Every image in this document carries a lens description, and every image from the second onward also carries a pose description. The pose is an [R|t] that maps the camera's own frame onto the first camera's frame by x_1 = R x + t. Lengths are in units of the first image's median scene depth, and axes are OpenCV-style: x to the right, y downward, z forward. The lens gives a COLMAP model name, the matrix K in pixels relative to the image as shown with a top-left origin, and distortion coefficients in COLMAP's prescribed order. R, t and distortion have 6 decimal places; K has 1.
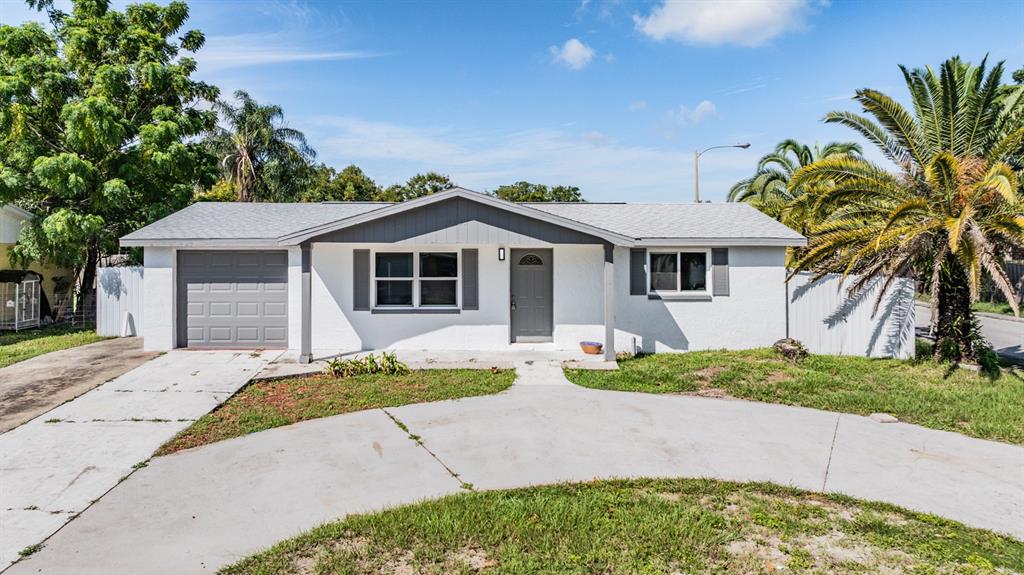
lens RADIAL K [[738.3, 0, 511.5], [0, 738.3, 215.7], [0, 0, 1]] dist [-0.009153, -0.003333]
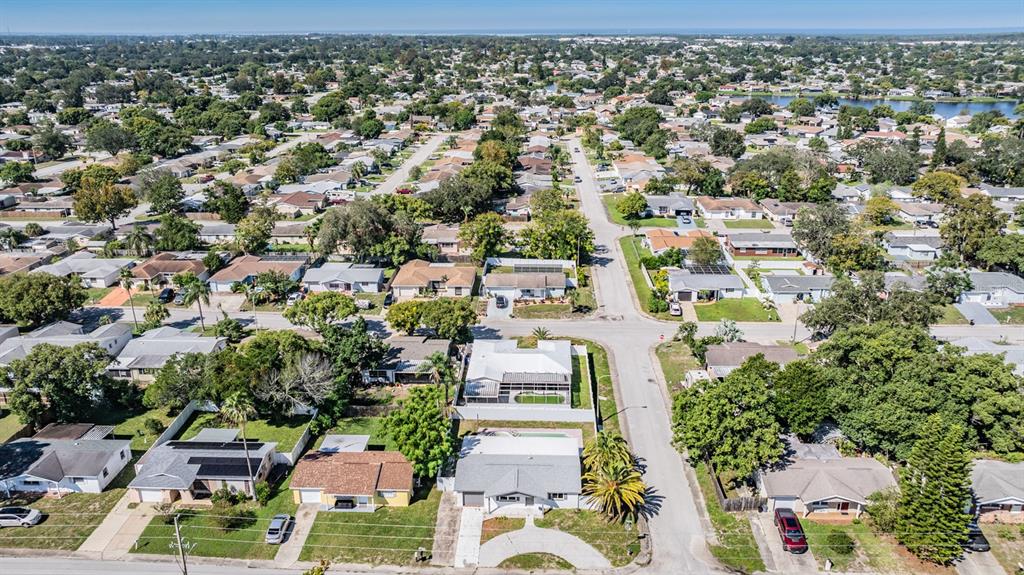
lens RADIAL K [[734.2, 0, 512.0], [0, 734.2, 287.5], [0, 0, 1]] dist [-0.019419, -0.001072]
pose [[0.998429, 0.007865, -0.055479, 0.179739], [0.012551, 0.933555, 0.358214, -3.188764], [0.054610, -0.358347, 0.931990, -3.360997]]
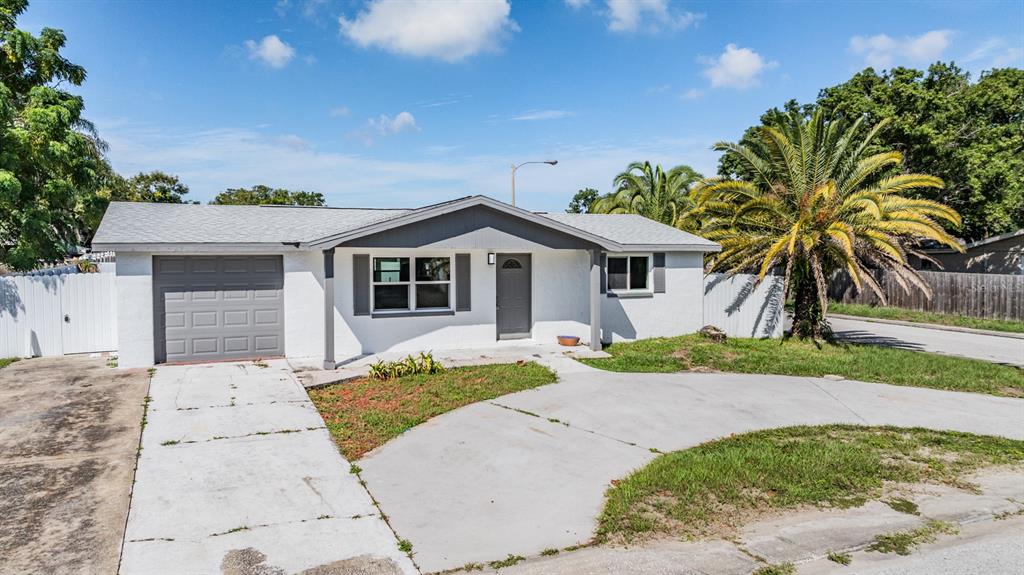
lens RADIAL K [[727.0, 0, 512.0], [0, 727.0, 287.5], [0, 0, 1]] dist [0.005263, -0.099566]
pose [[0.913957, -0.019716, 0.405332, -0.411502], [-0.016023, 0.996287, 0.084589, 0.004228], [-0.405495, -0.083805, 0.910248, 0.023932]]
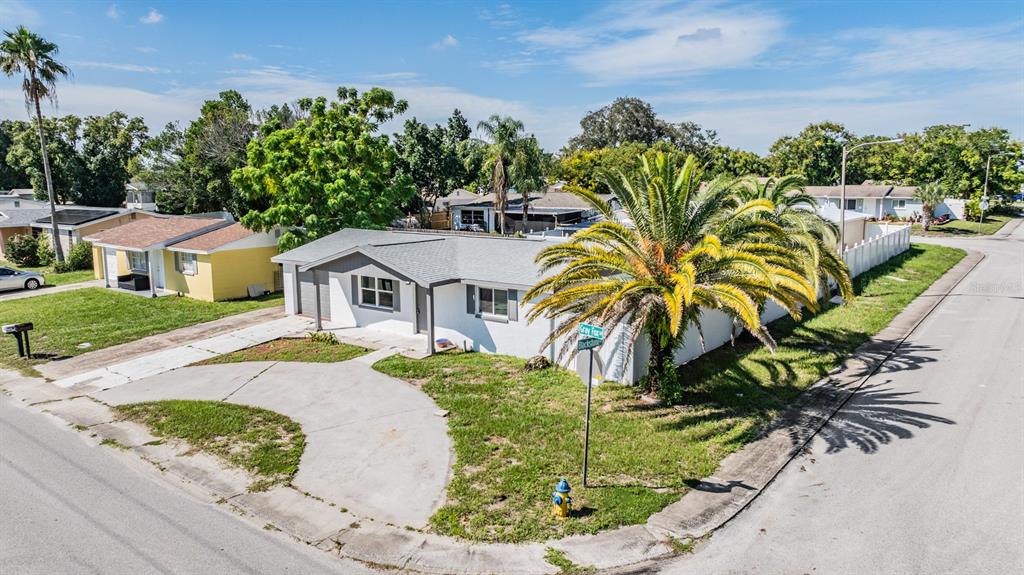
lens RADIAL K [[714.1, 0, 512.0], [0, 714.1, 287.5], [0, 0, 1]] dist [-0.012533, -0.002116]
pose [[0.781899, 0.089764, -0.616909, 1.162187], [0.033462, 0.982109, 0.185314, -0.223542], [0.622507, -0.165540, 0.764906, -0.091473]]
